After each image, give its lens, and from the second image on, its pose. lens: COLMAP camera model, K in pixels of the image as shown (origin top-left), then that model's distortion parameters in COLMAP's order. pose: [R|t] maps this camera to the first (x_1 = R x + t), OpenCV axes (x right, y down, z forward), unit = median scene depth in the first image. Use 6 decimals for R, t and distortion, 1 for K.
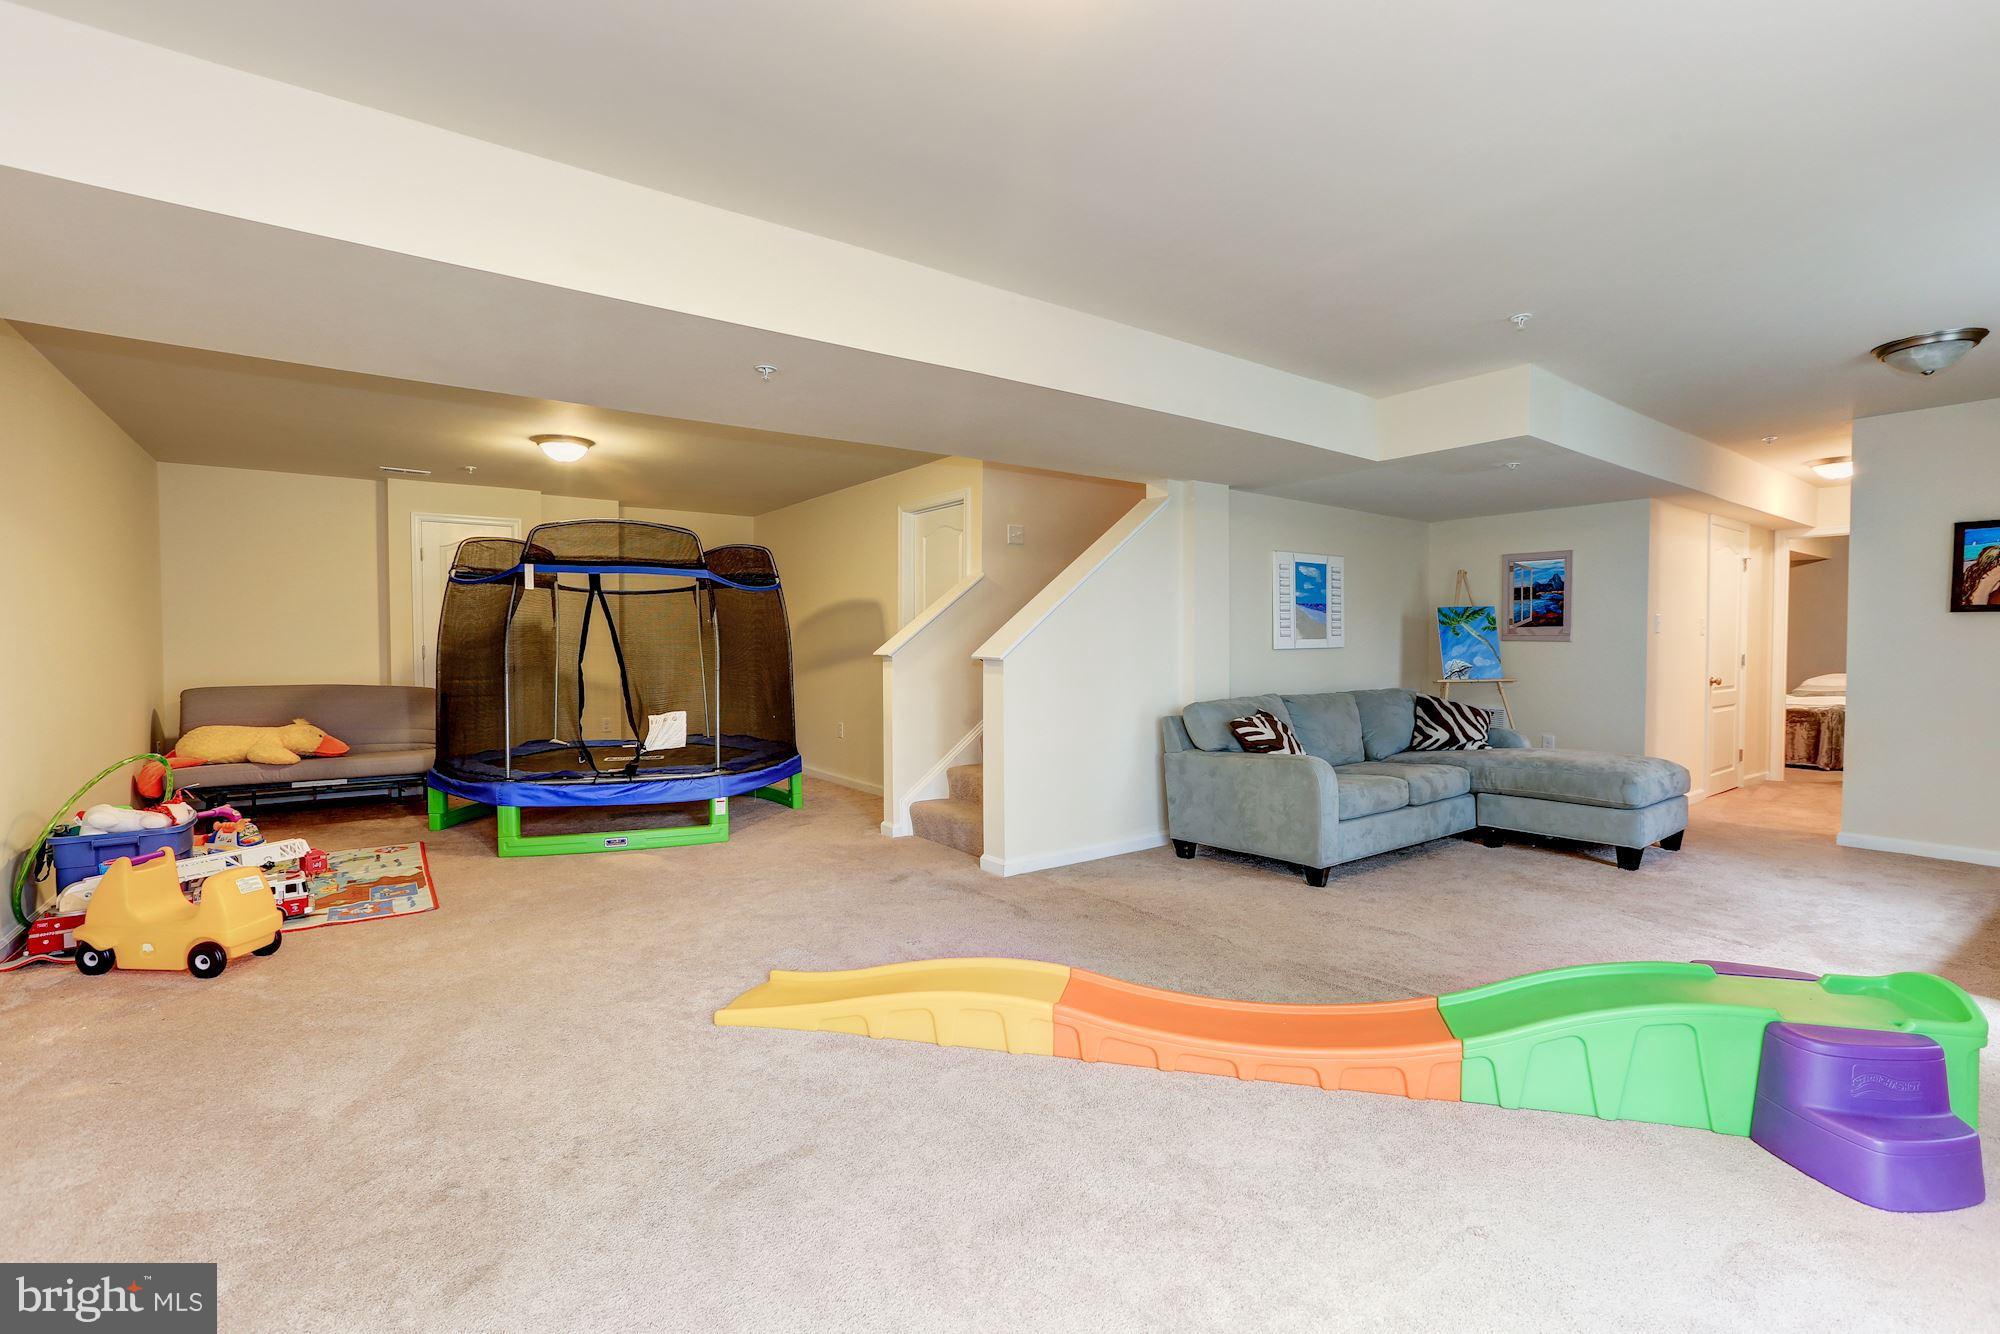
lens RADIAL K [[904.4, 0, 1004.8], [0, 904.4, 668.4], [0, 0, 1]] dist [-0.011691, 0.000420]
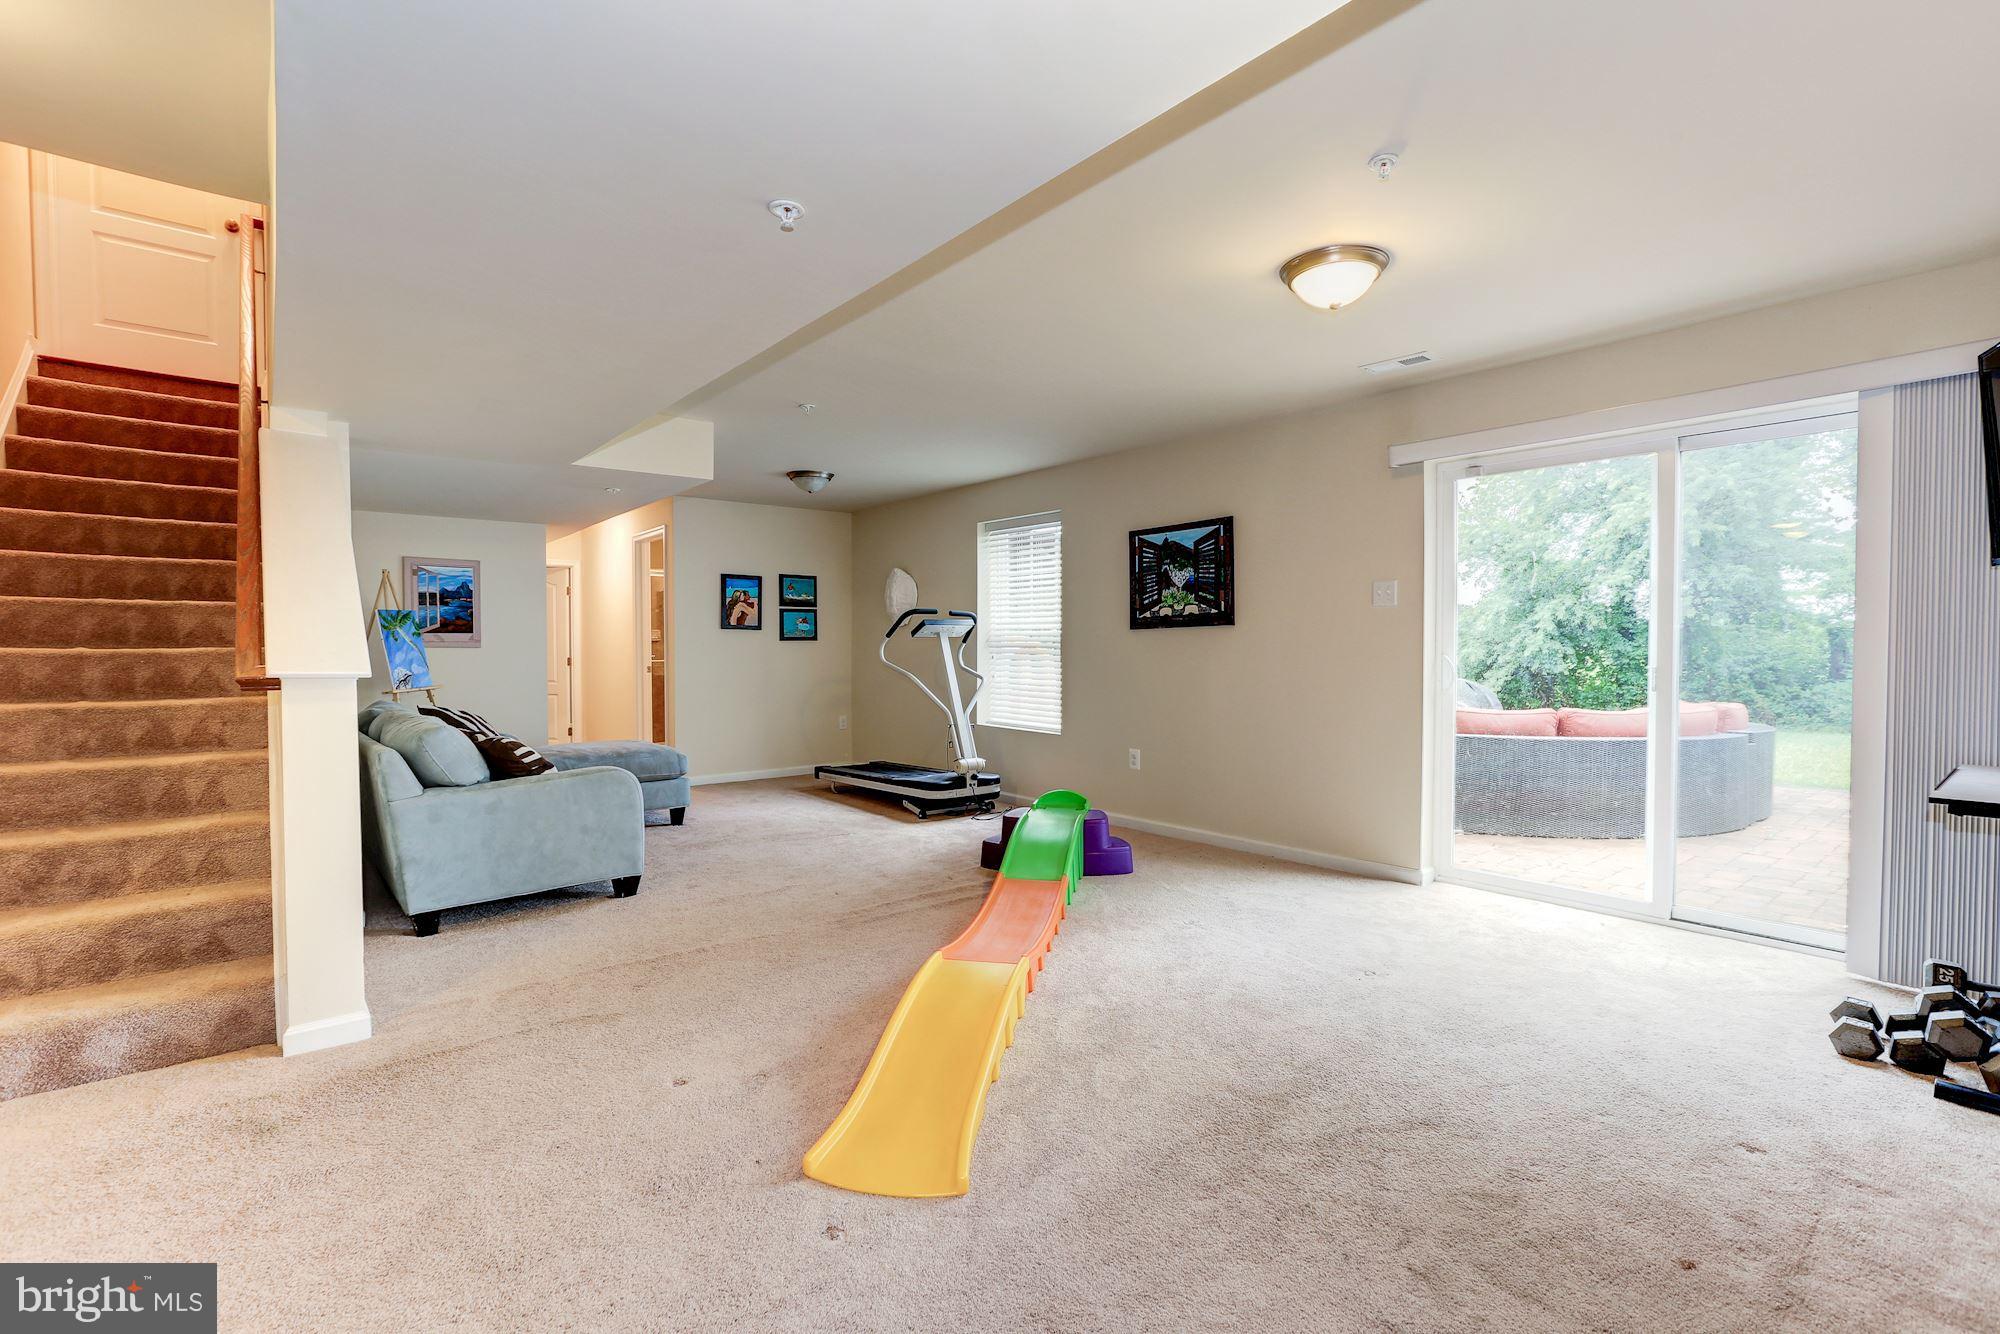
lens RADIAL K [[904.4, 0, 1004.8], [0, 904.4, 668.4], [0, 0, 1]] dist [-0.011691, 0.000420]
pose [[-0.055850, -0.022751, 0.998180, -0.448757], [0.030938, 0.999221, 0.024506, -0.012219], [-0.997960, 0.032250, -0.055103, 0.437709]]
